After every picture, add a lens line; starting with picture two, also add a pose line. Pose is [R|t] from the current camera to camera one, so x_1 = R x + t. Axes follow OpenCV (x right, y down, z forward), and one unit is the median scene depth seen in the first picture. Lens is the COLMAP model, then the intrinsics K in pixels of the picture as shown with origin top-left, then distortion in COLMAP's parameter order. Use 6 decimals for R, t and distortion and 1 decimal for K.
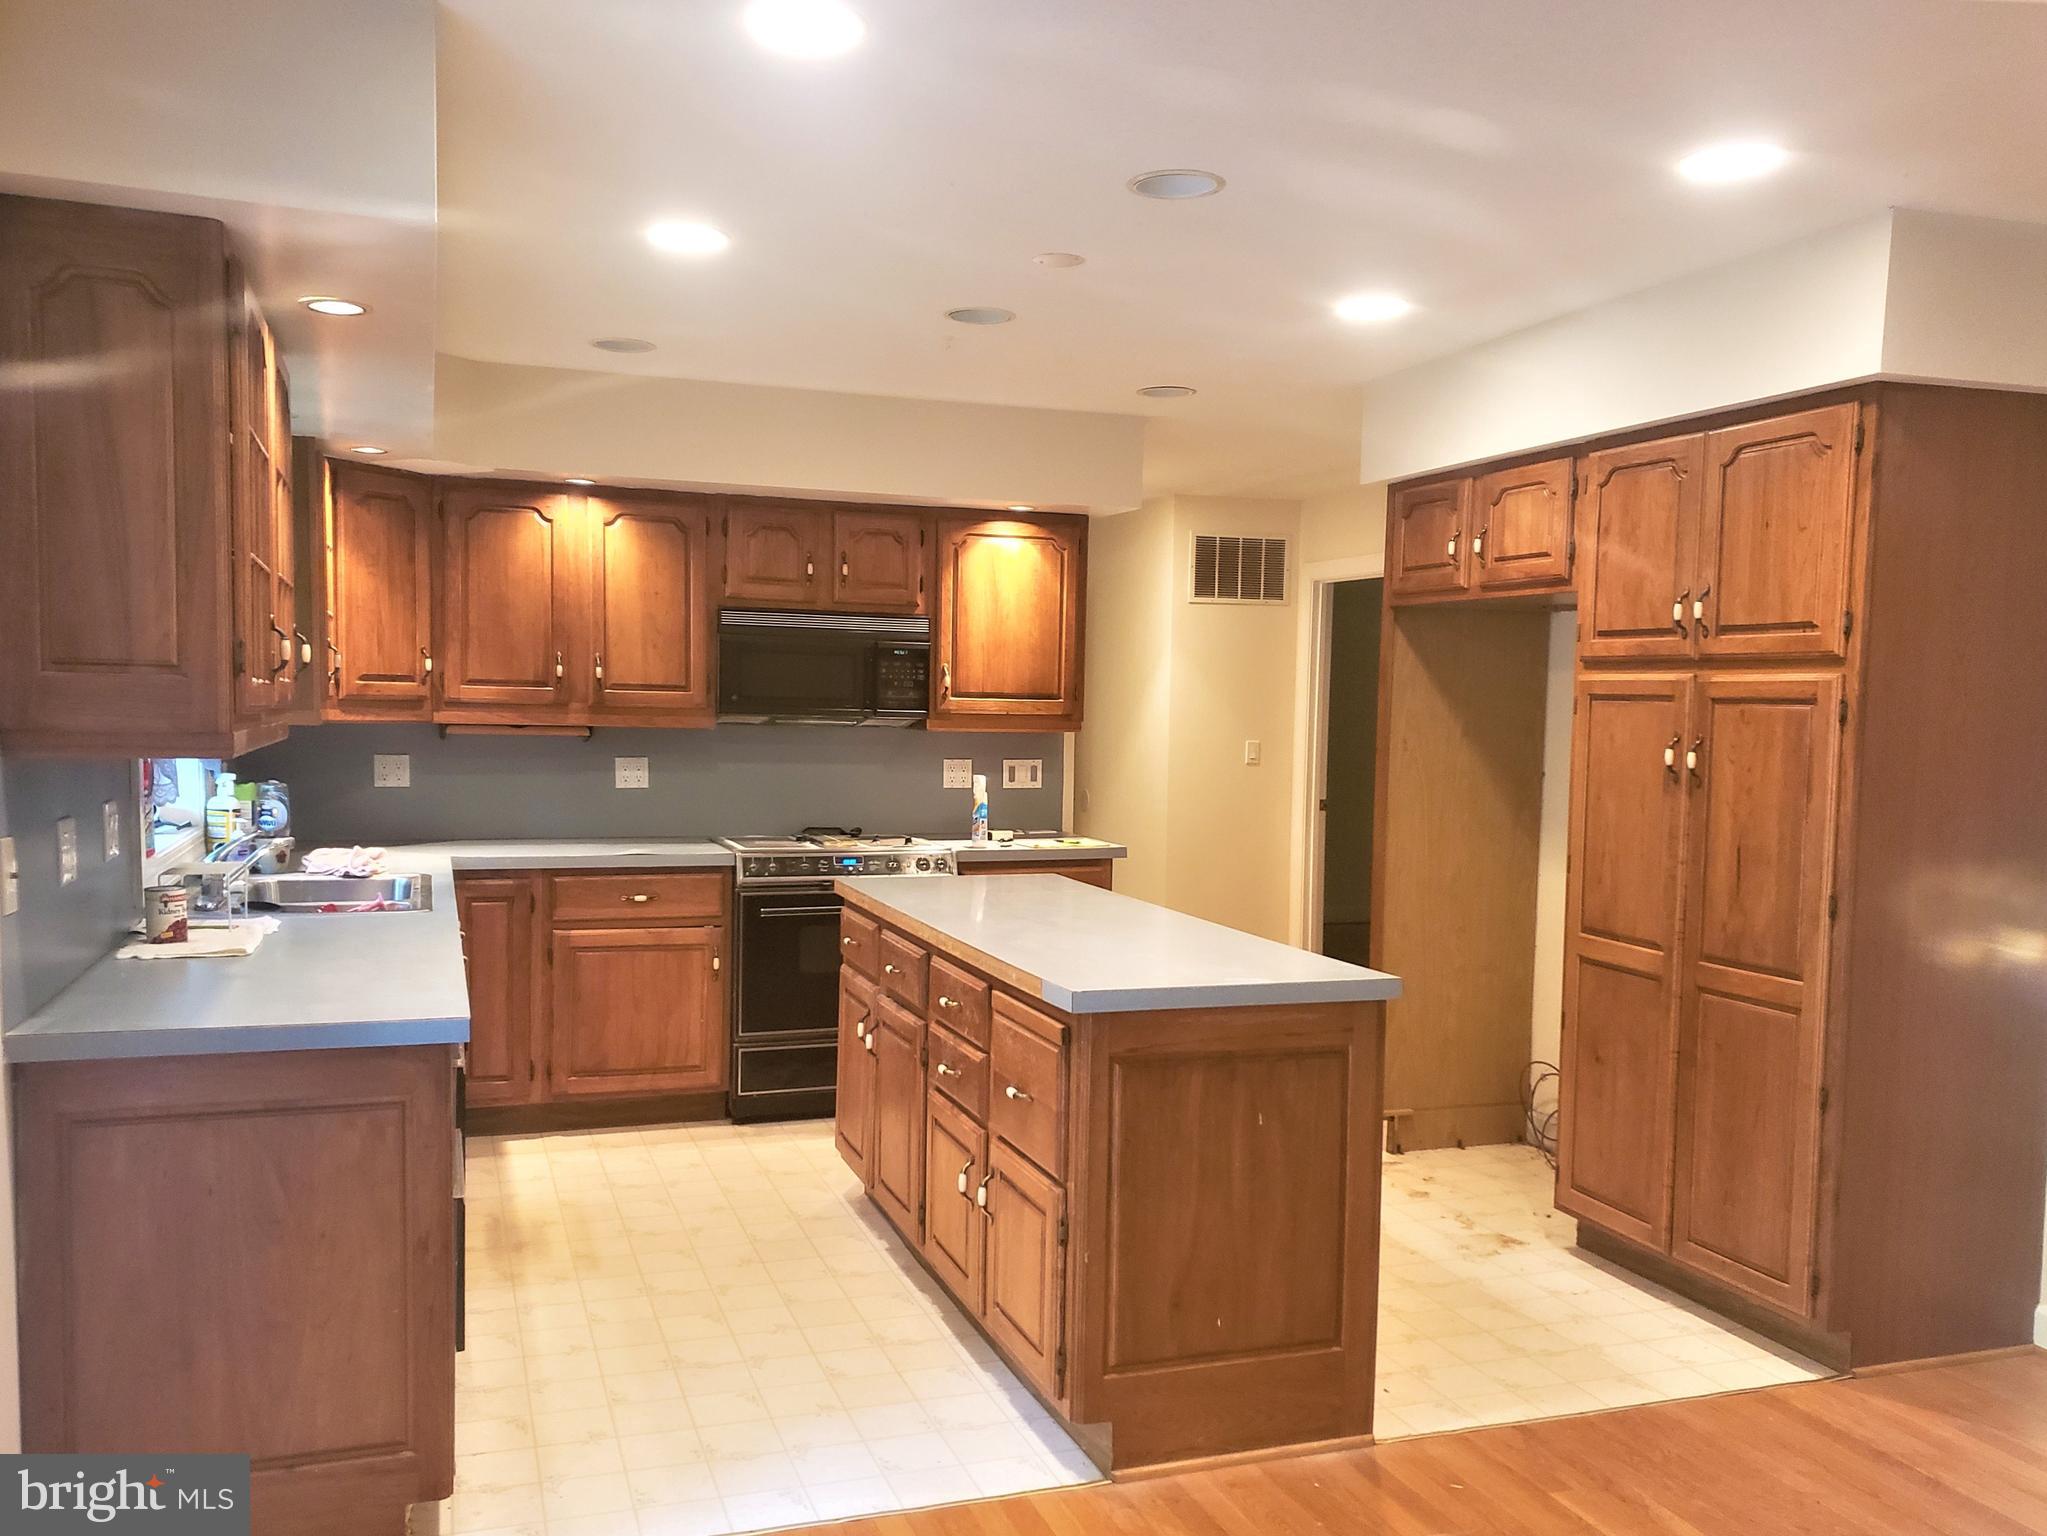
lens RADIAL K [[1582.8, 0, 1050.8], [0, 1582.8, 845.6], [0, 0, 1]] dist [0.015791, -0.011874]
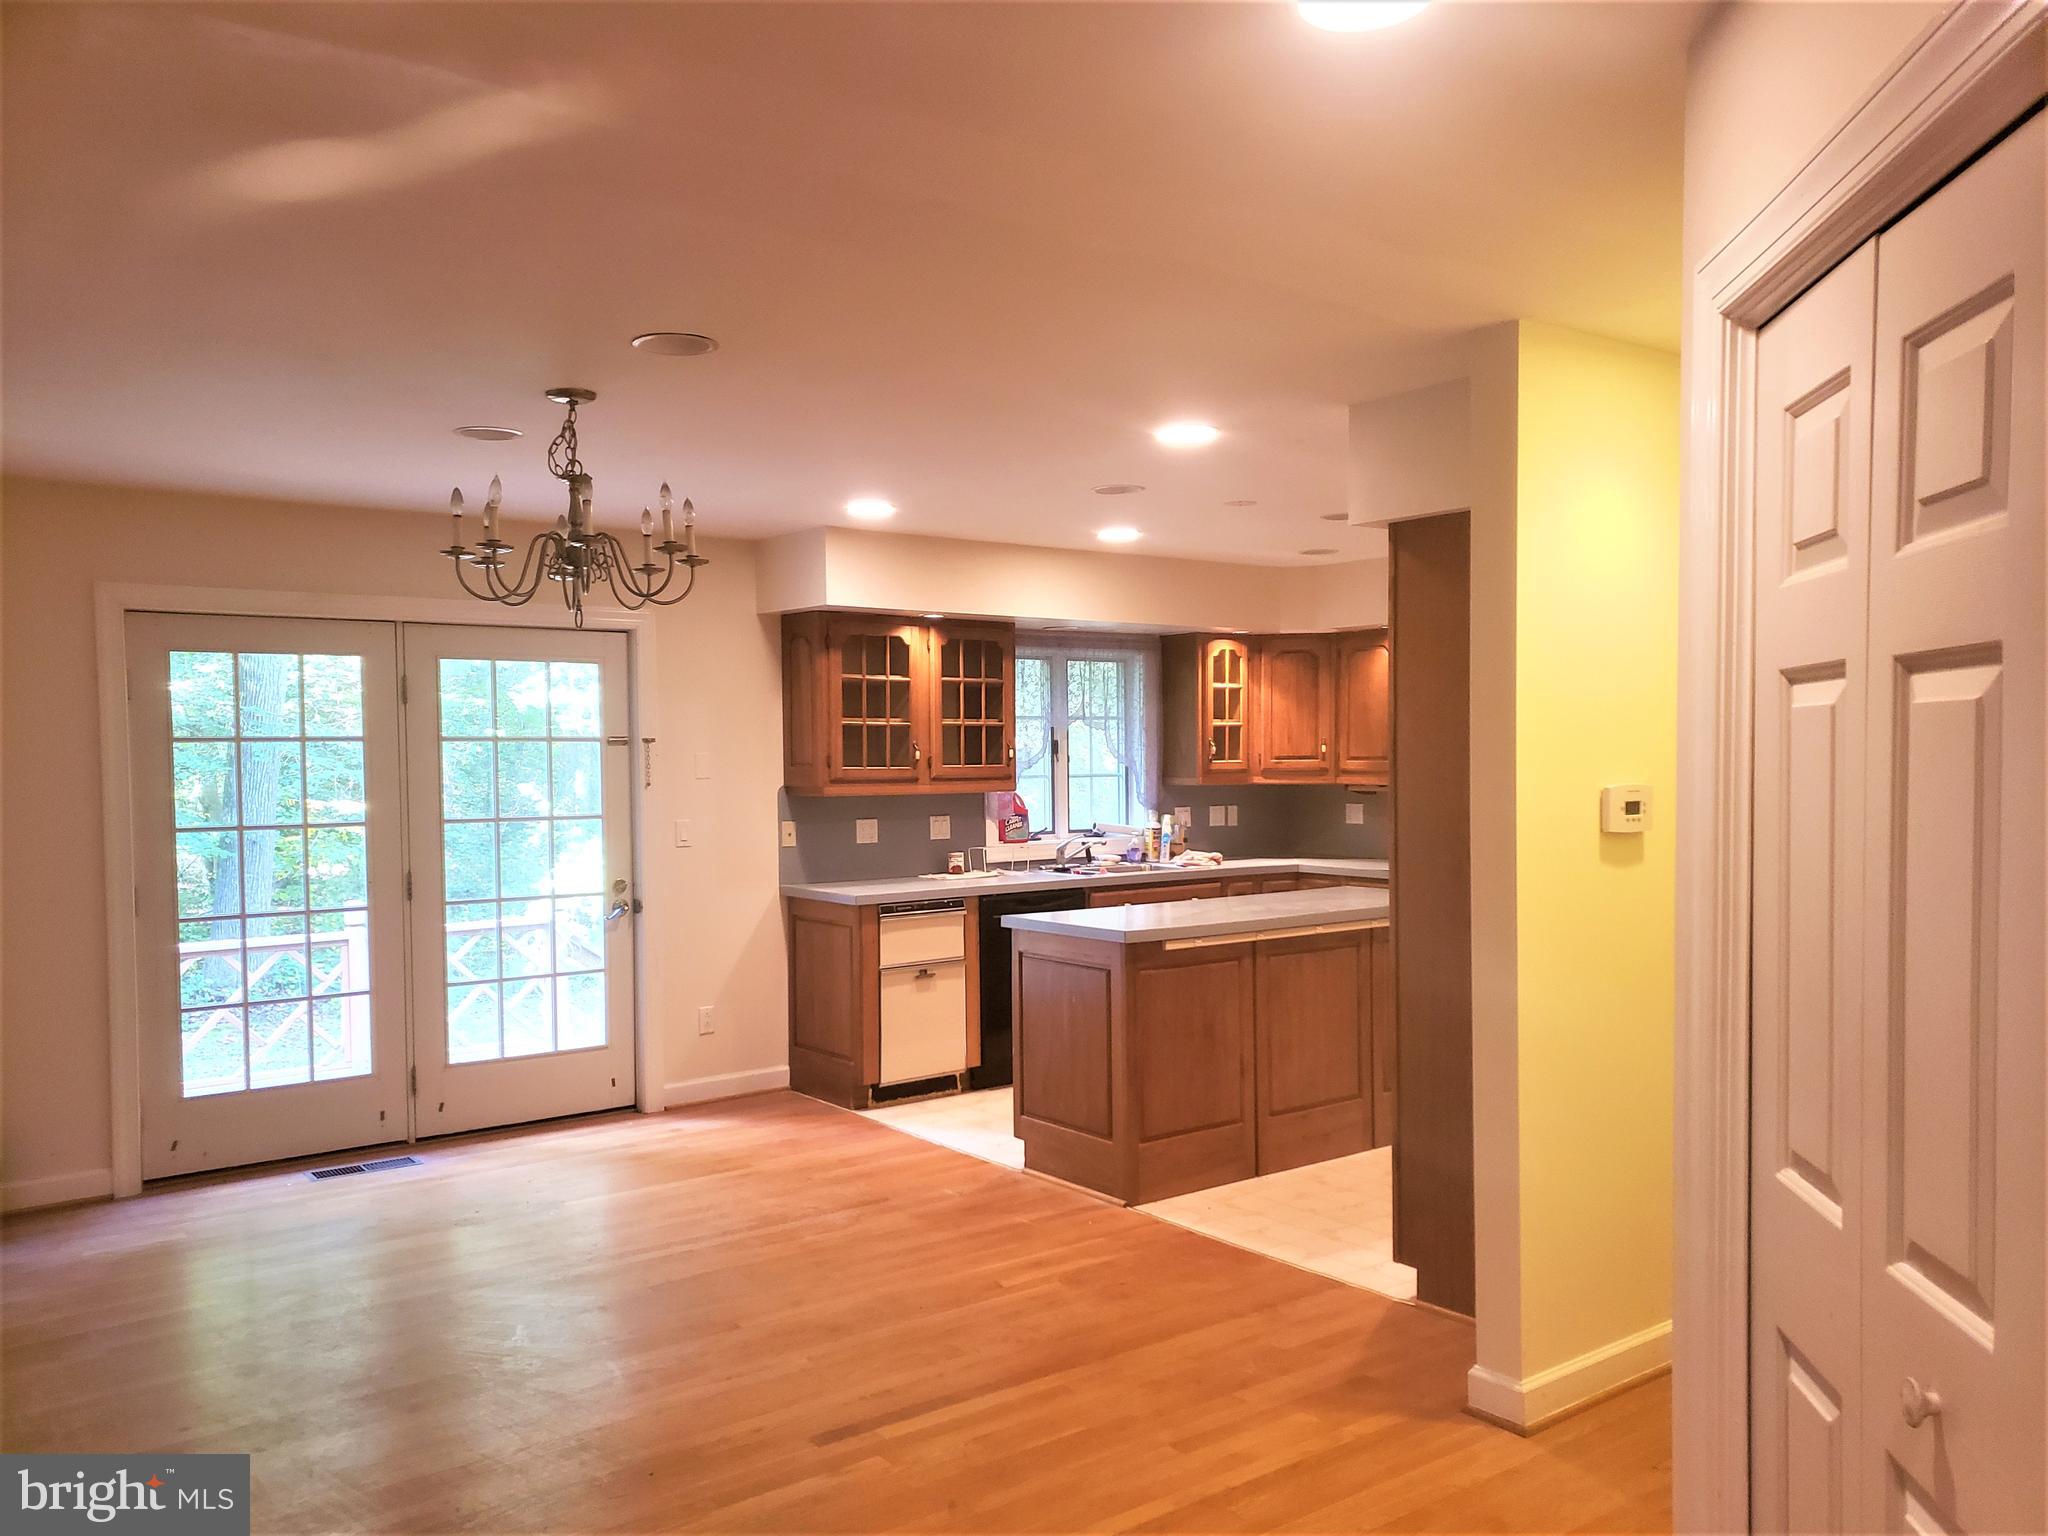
lens RADIAL K [[1583.6, 0, 1029.3], [0, 1583.6, 787.0], [0, 0, 1]] dist [0.015791, -0.011874]
pose [[0.337879, 0.004116, -0.941181, 1.077812], [-0.063306, 0.997825, -0.018362, -0.026292], [0.939058, 0.065786, 0.337405, 0.171527]]
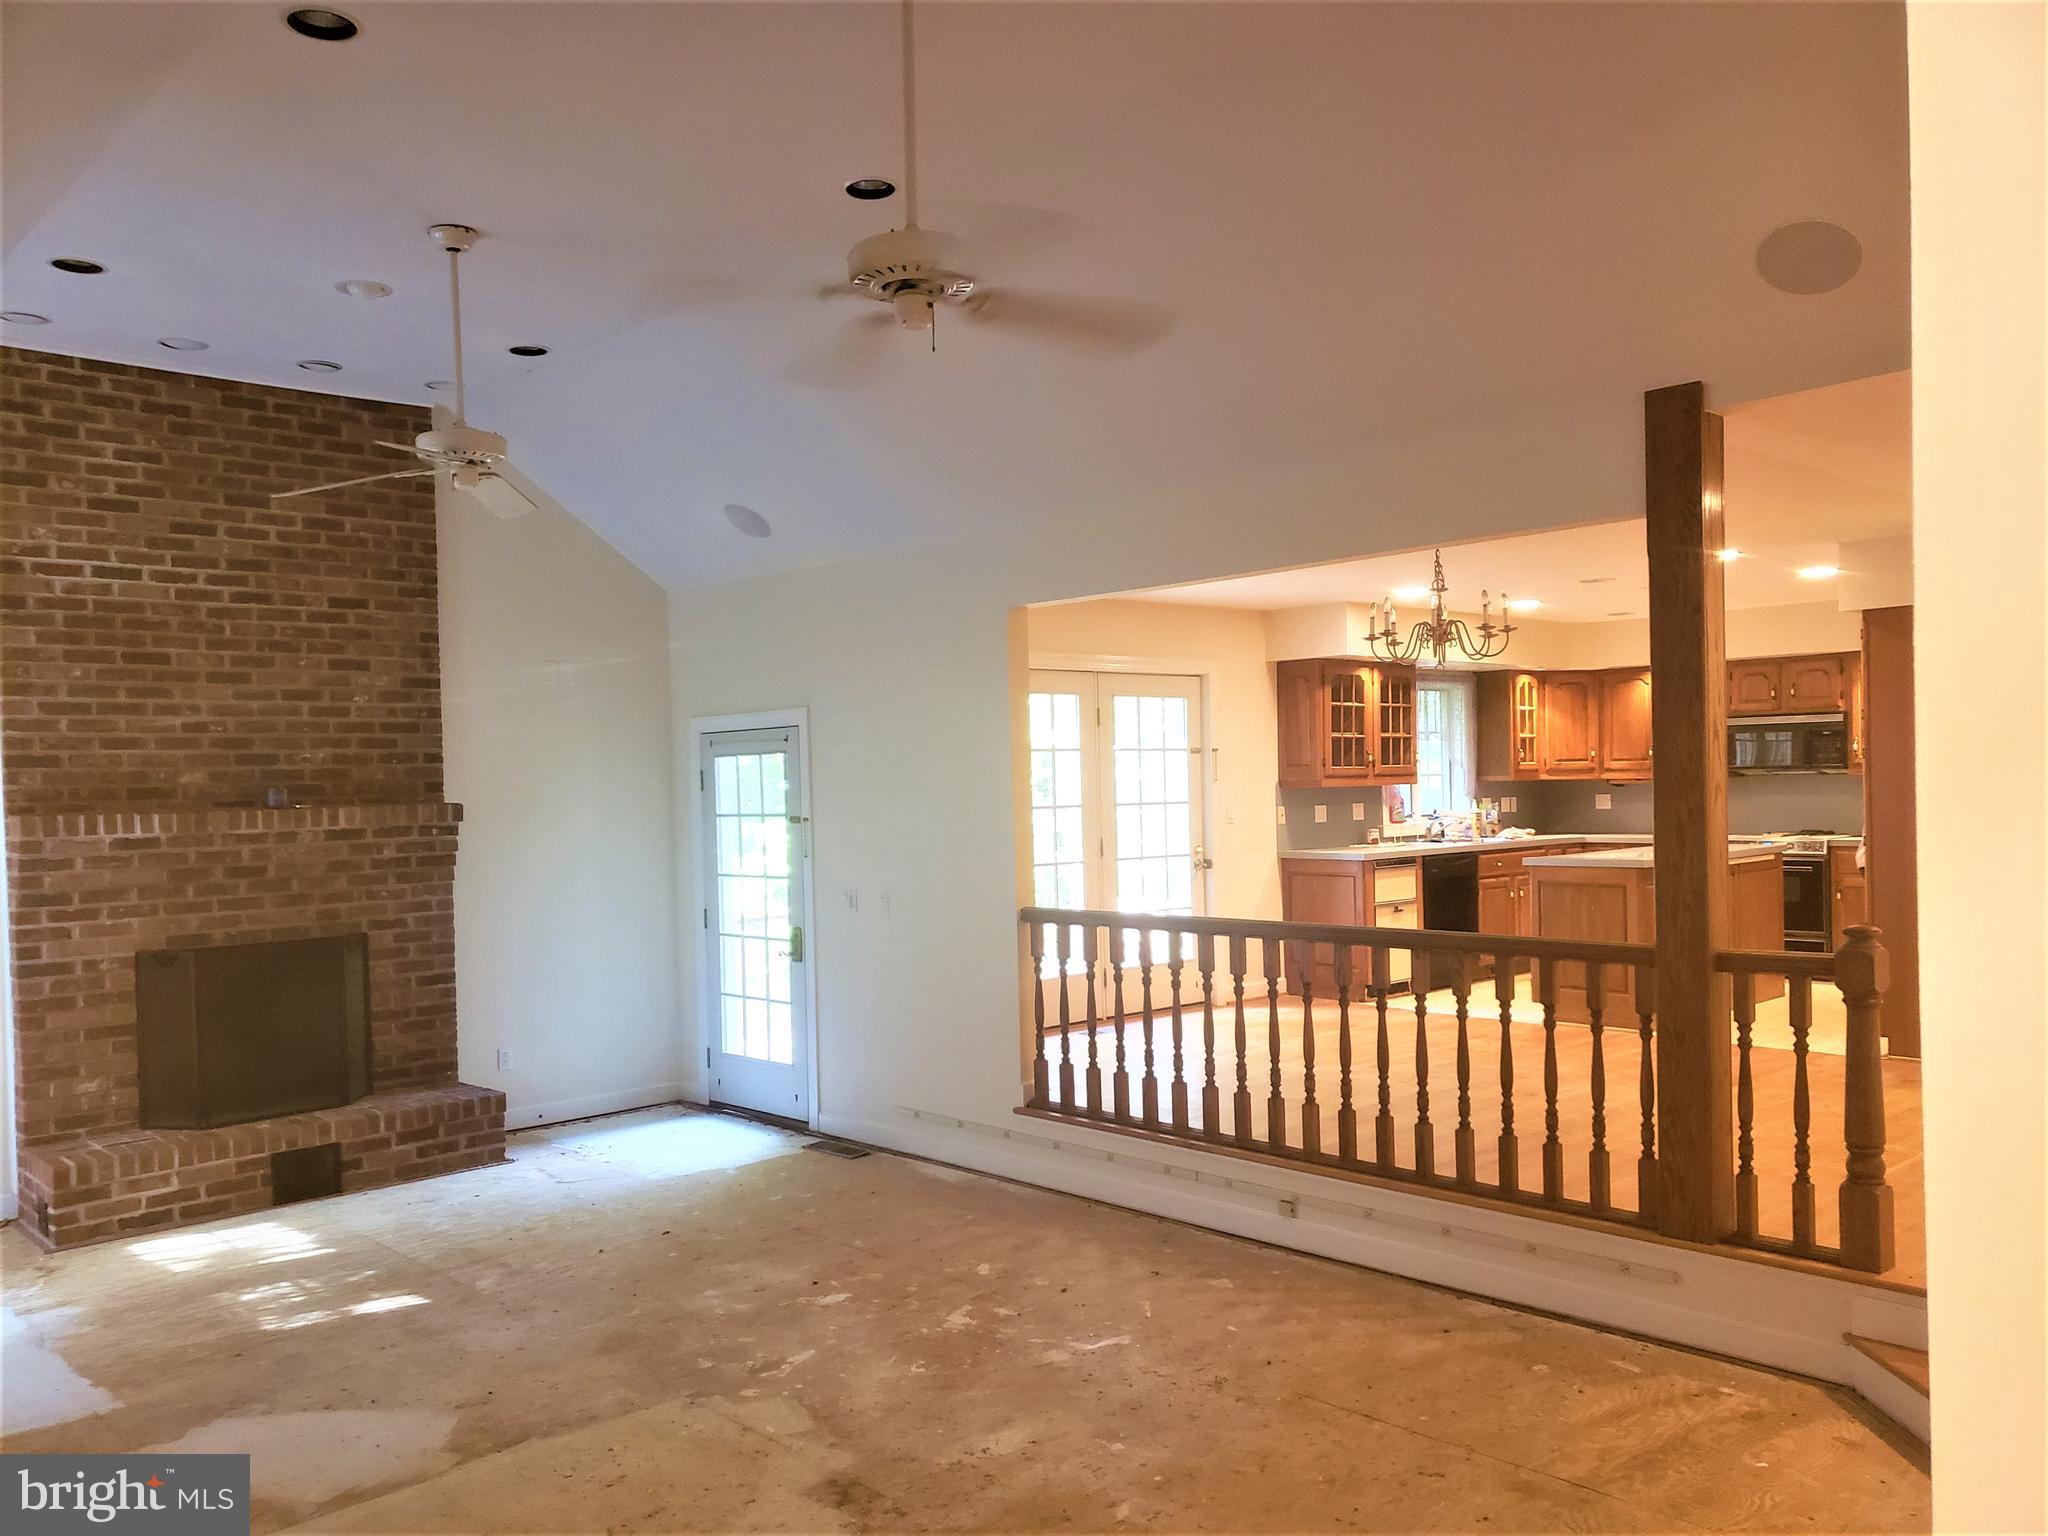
lens RADIAL K [[1583.6, 0, 1018.4], [0, 1583.6, 754.2], [0, 0, 1]] dist [0.015791, -0.011874]
pose [[0.416721, -0.040295, -0.908141, 1.358547], [-0.044296, 0.996930, -0.064561, 0.071576], [0.907954, 0.067131, 0.413657, -0.696603]]
